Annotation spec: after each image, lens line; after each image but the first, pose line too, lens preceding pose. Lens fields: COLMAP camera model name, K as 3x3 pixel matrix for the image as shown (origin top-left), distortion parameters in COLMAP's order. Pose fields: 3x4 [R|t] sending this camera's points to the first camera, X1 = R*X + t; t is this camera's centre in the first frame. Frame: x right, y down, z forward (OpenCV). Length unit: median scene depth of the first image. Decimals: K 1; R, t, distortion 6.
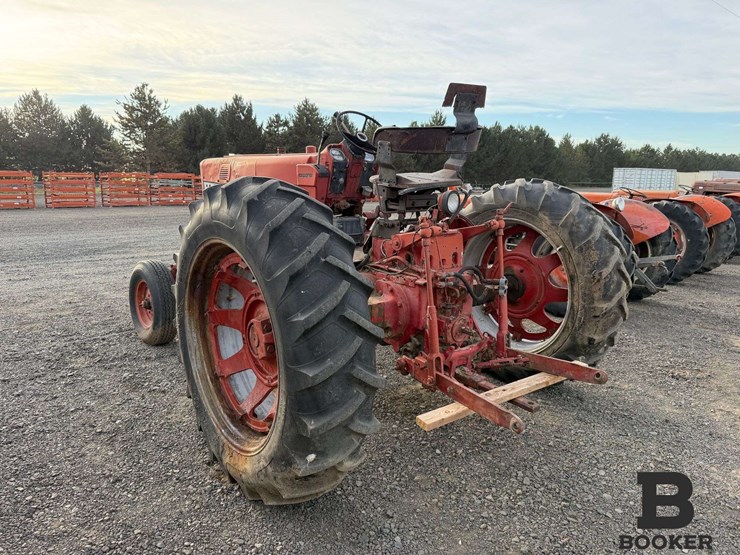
lens RADIAL K [[519.4, 0, 366.0], [0, 519.4, 281.3], [0, 0, 1]] dist [0.044805, -0.060922]
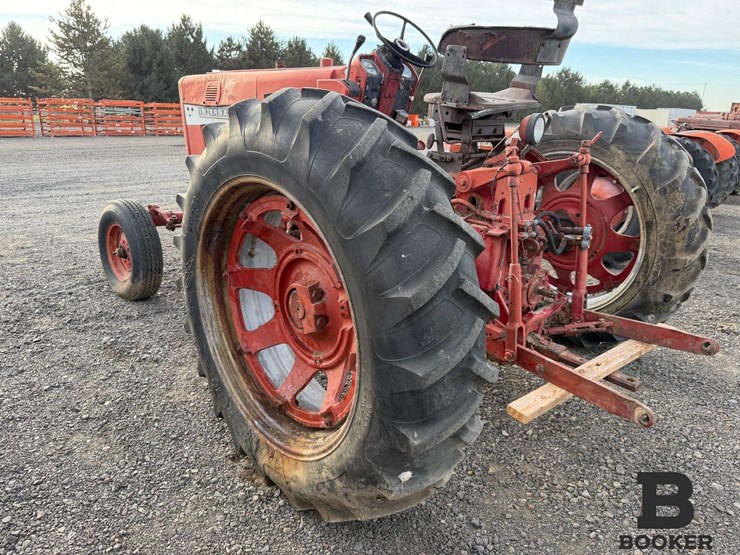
lens RADIAL K [[519.4, 0, 362.8], [0, 519.4, 277.6], [0, 0, 1]] dist [0.044805, -0.060922]
pose [[0.997102, -0.007502, 0.075709, -0.152326], [-0.001165, 0.993503, 0.113802, -0.019491], [-0.076071, -0.113560, 0.990615, 0.206455]]
